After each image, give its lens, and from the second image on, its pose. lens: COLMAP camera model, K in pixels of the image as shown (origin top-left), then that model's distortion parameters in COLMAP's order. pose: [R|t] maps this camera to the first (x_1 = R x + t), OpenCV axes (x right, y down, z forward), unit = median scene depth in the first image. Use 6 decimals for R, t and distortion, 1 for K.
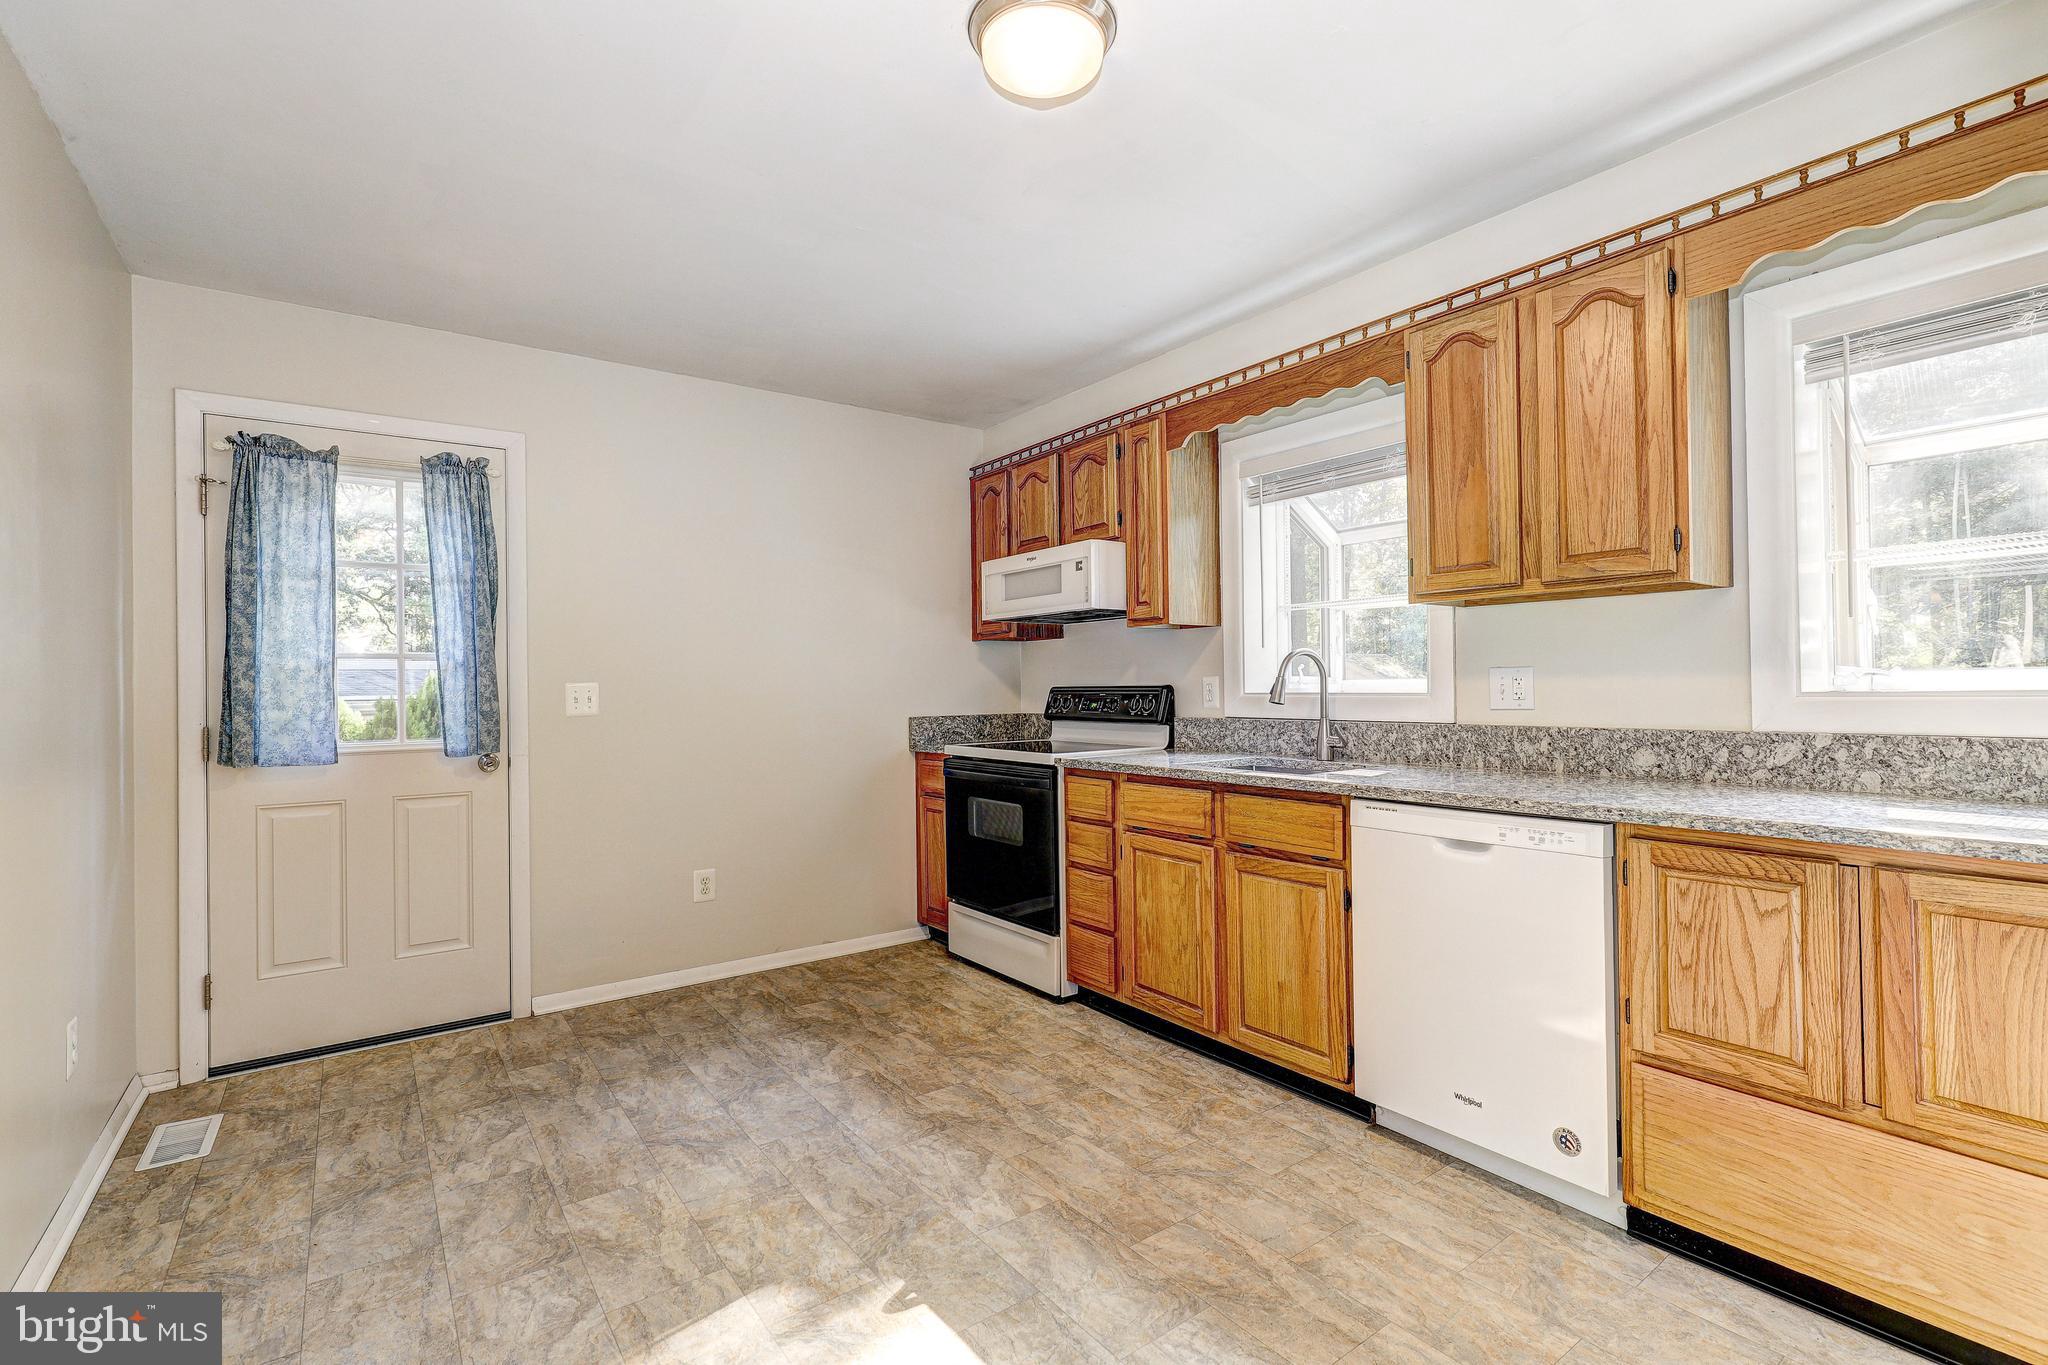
lens RADIAL K [[923.2, 0, 1029.4], [0, 923.2, 680.5], [0, 0, 1]] dist [0.001043, -0.000024]
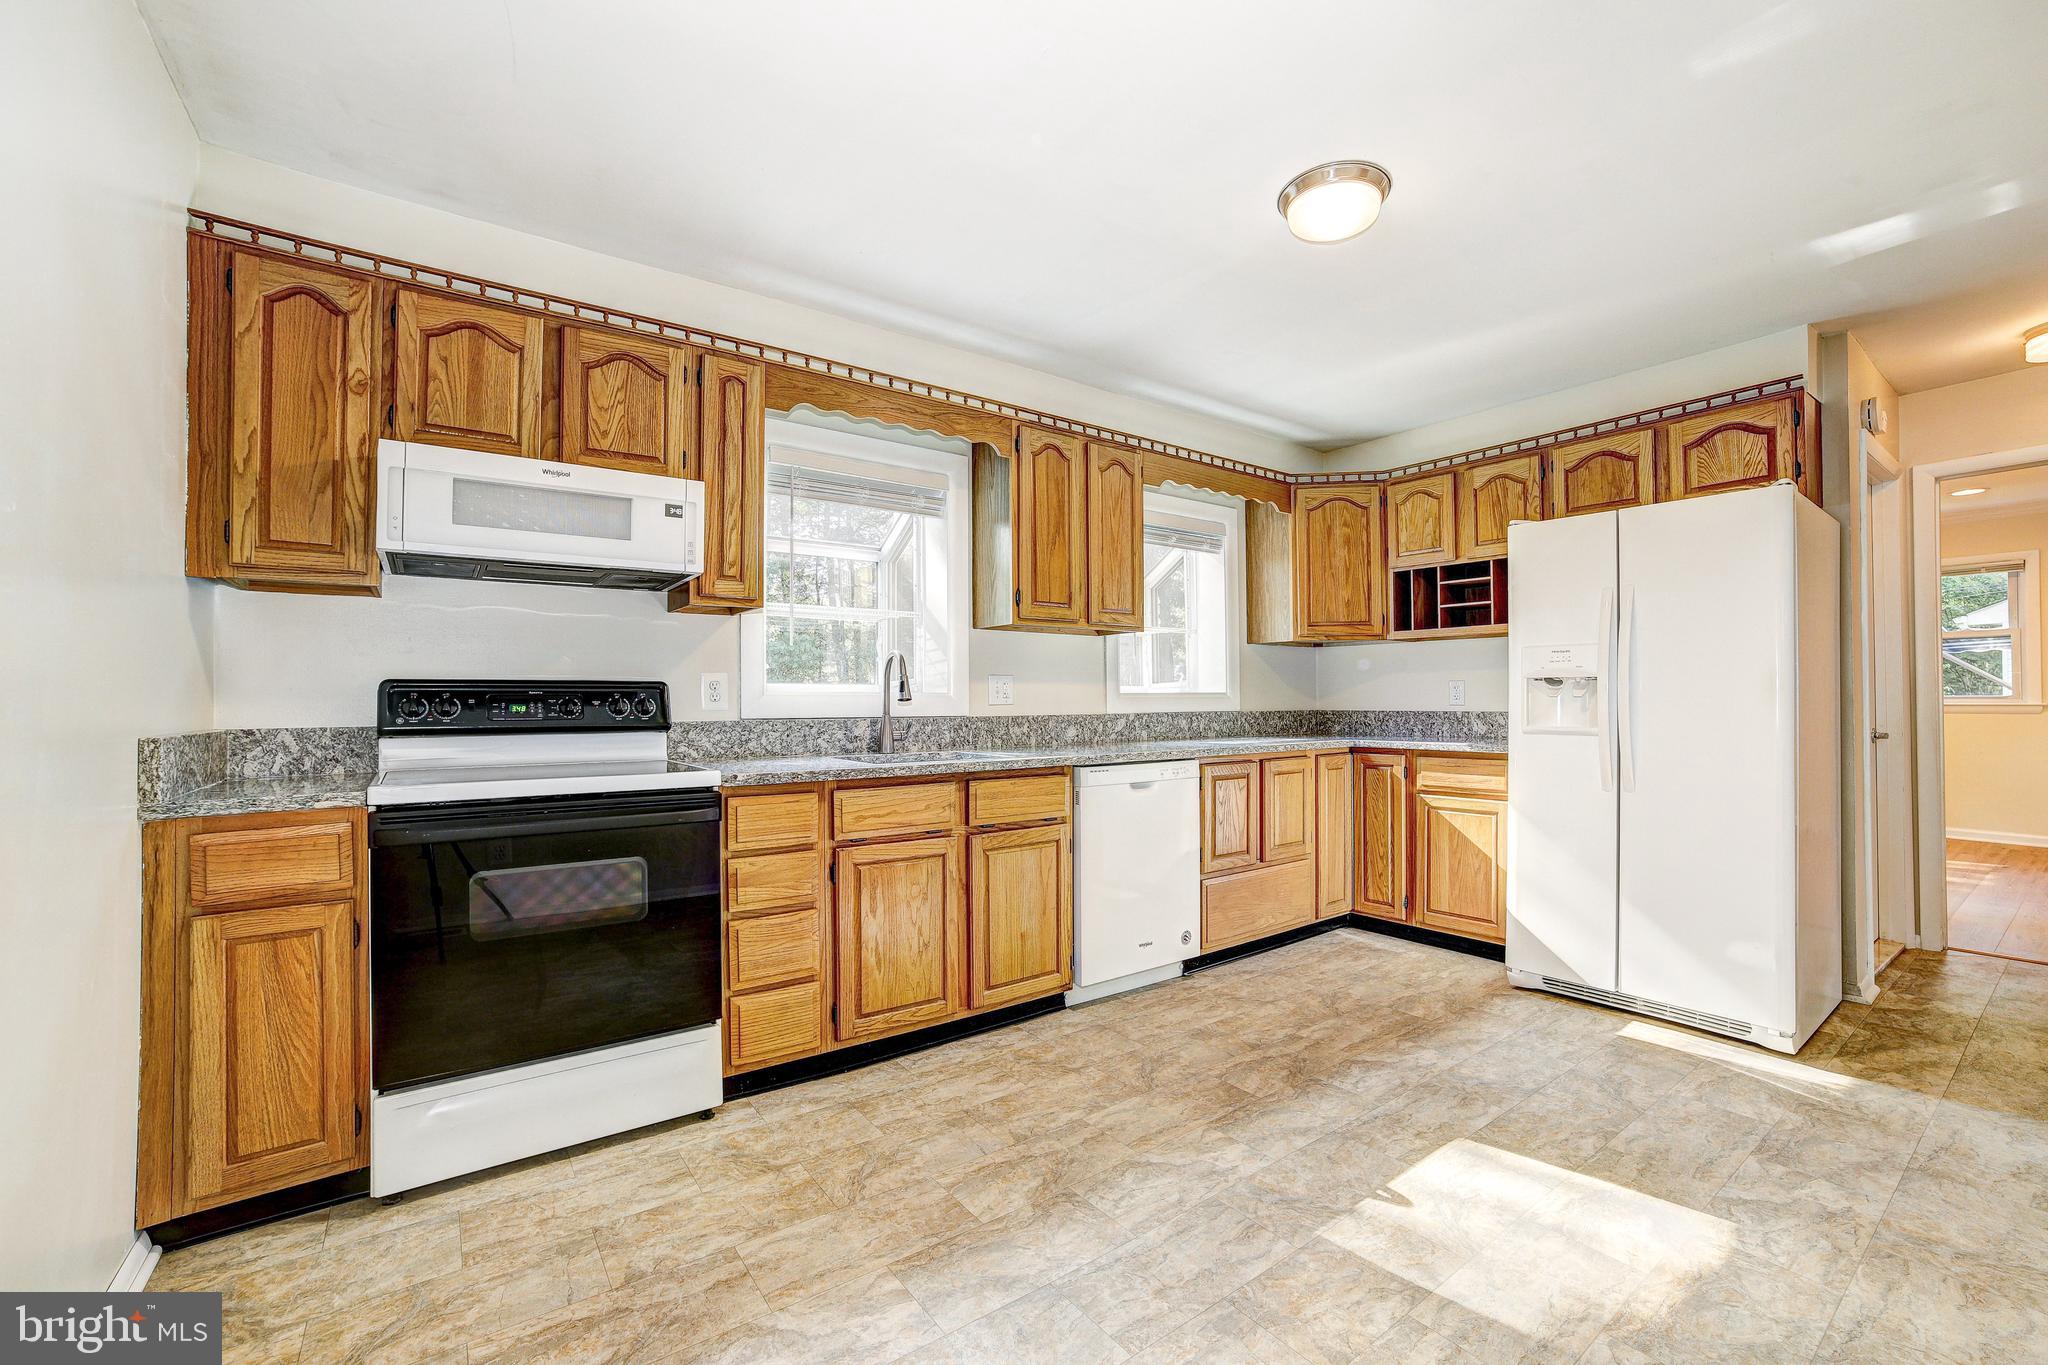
lens RADIAL K [[854.0, 0, 1023.9], [0, 854.0, 691.4], [0, 0, 1]] dist [-0.077857, 0.035230]
pose [[0.002101, 0.023877, 0.999713, -0.703842], [-0.001703, 0.999714, -0.023873, 0.037502], [-0.999996, -0.001653, 0.002141, 0.851966]]
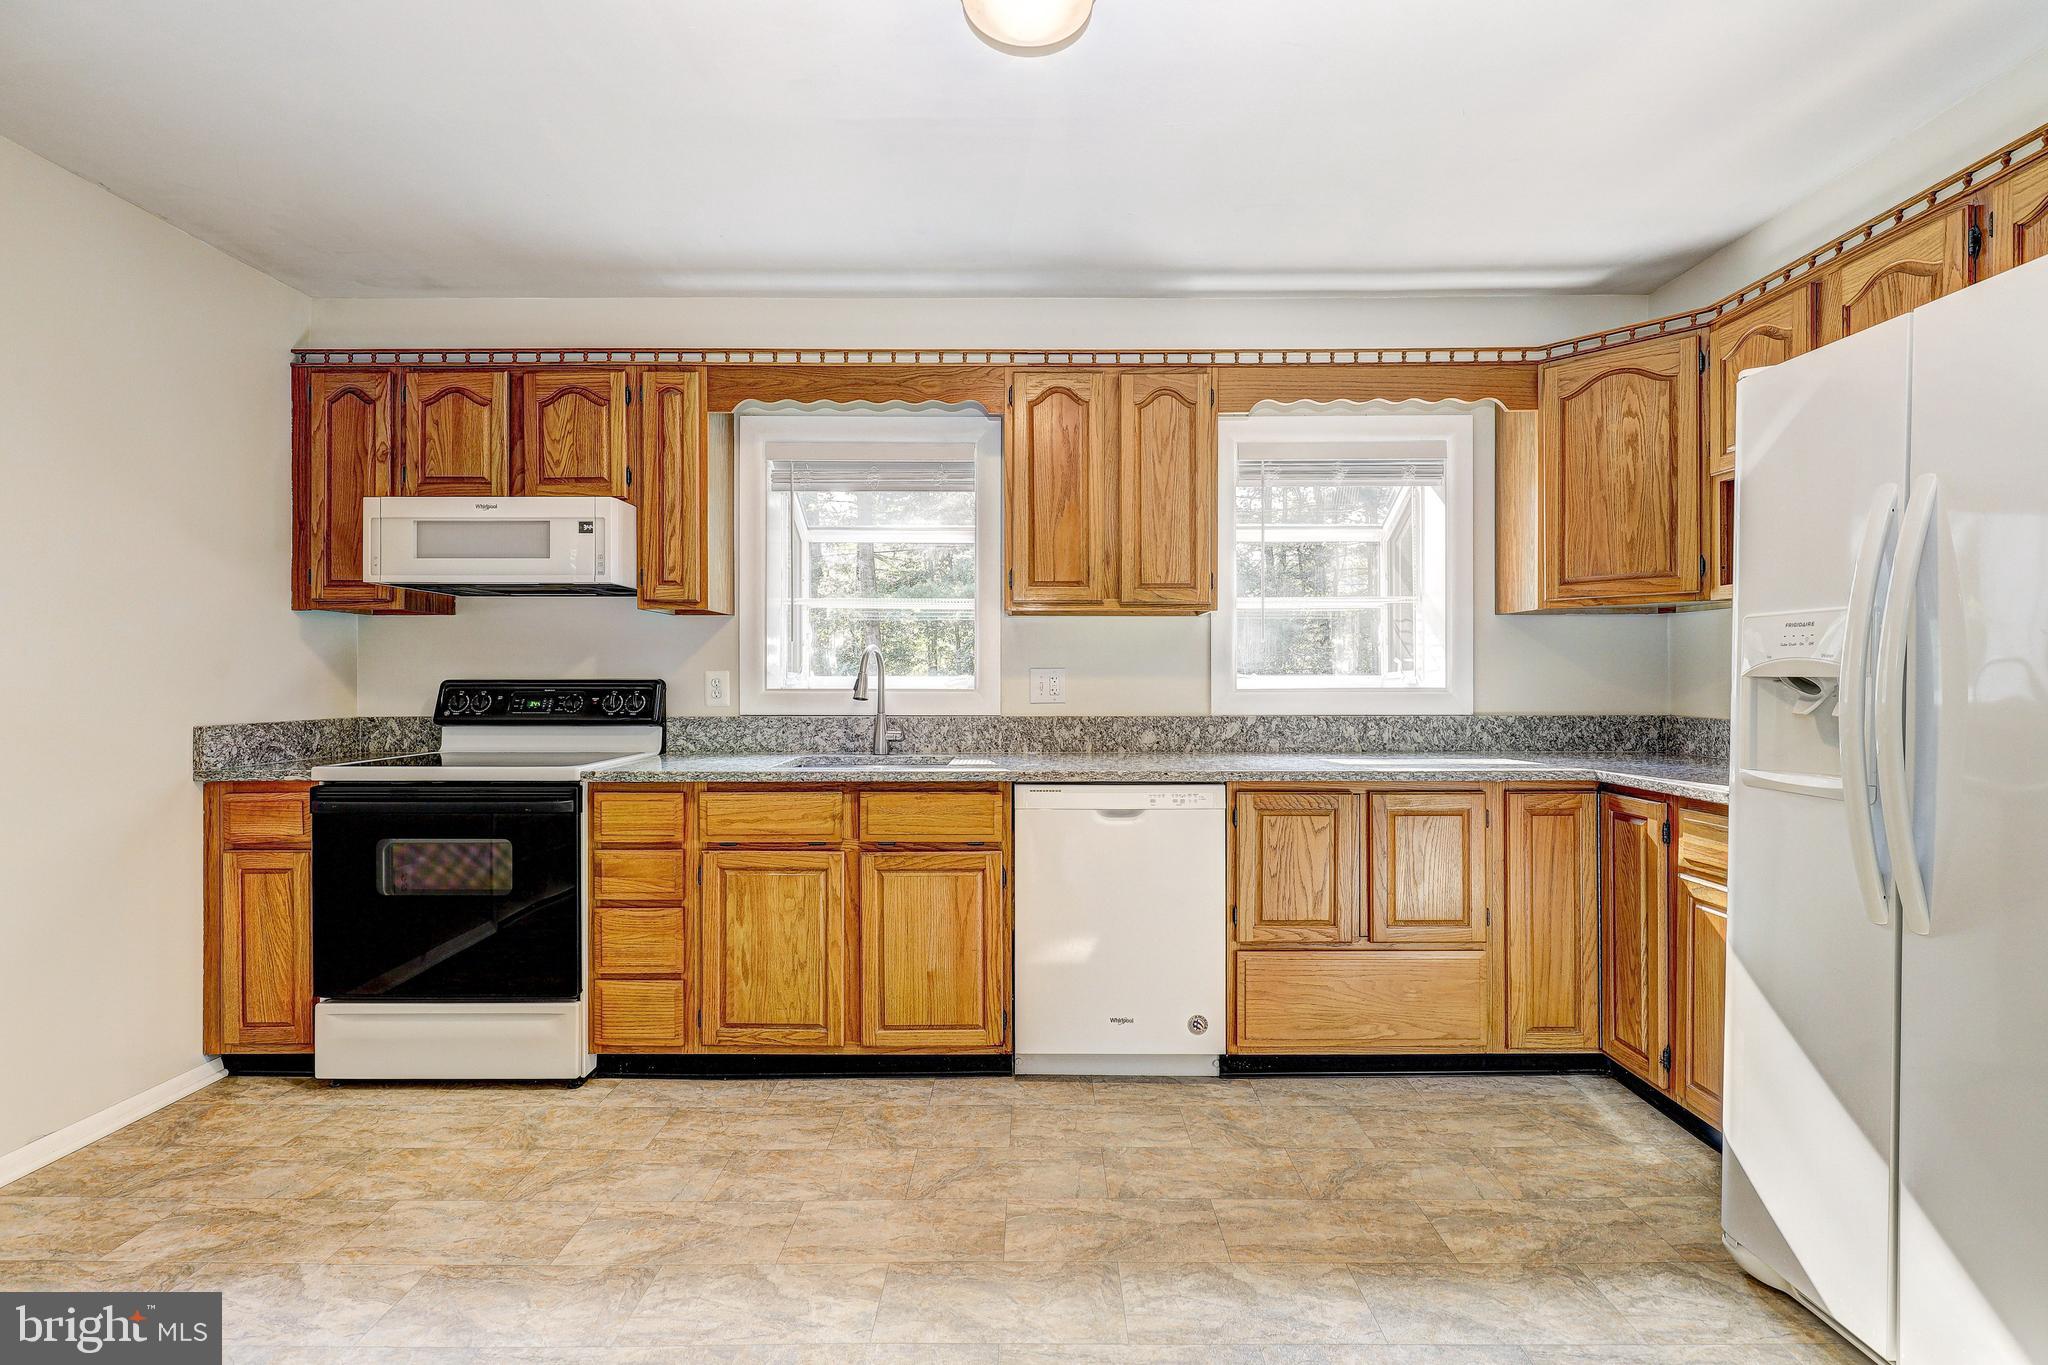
lens RADIAL K [[934.9, 0, 1029.1], [0, 934.9, 679.1], [0, 0, 1]] dist [0.000689, -0.000157]
pose [[0.595155, 0.011539, 0.803528, -0.425579], [-0.012406, 0.999910, -0.005171, 0.006119], [-0.803515, -0.006891, 0.595244, 0.255427]]
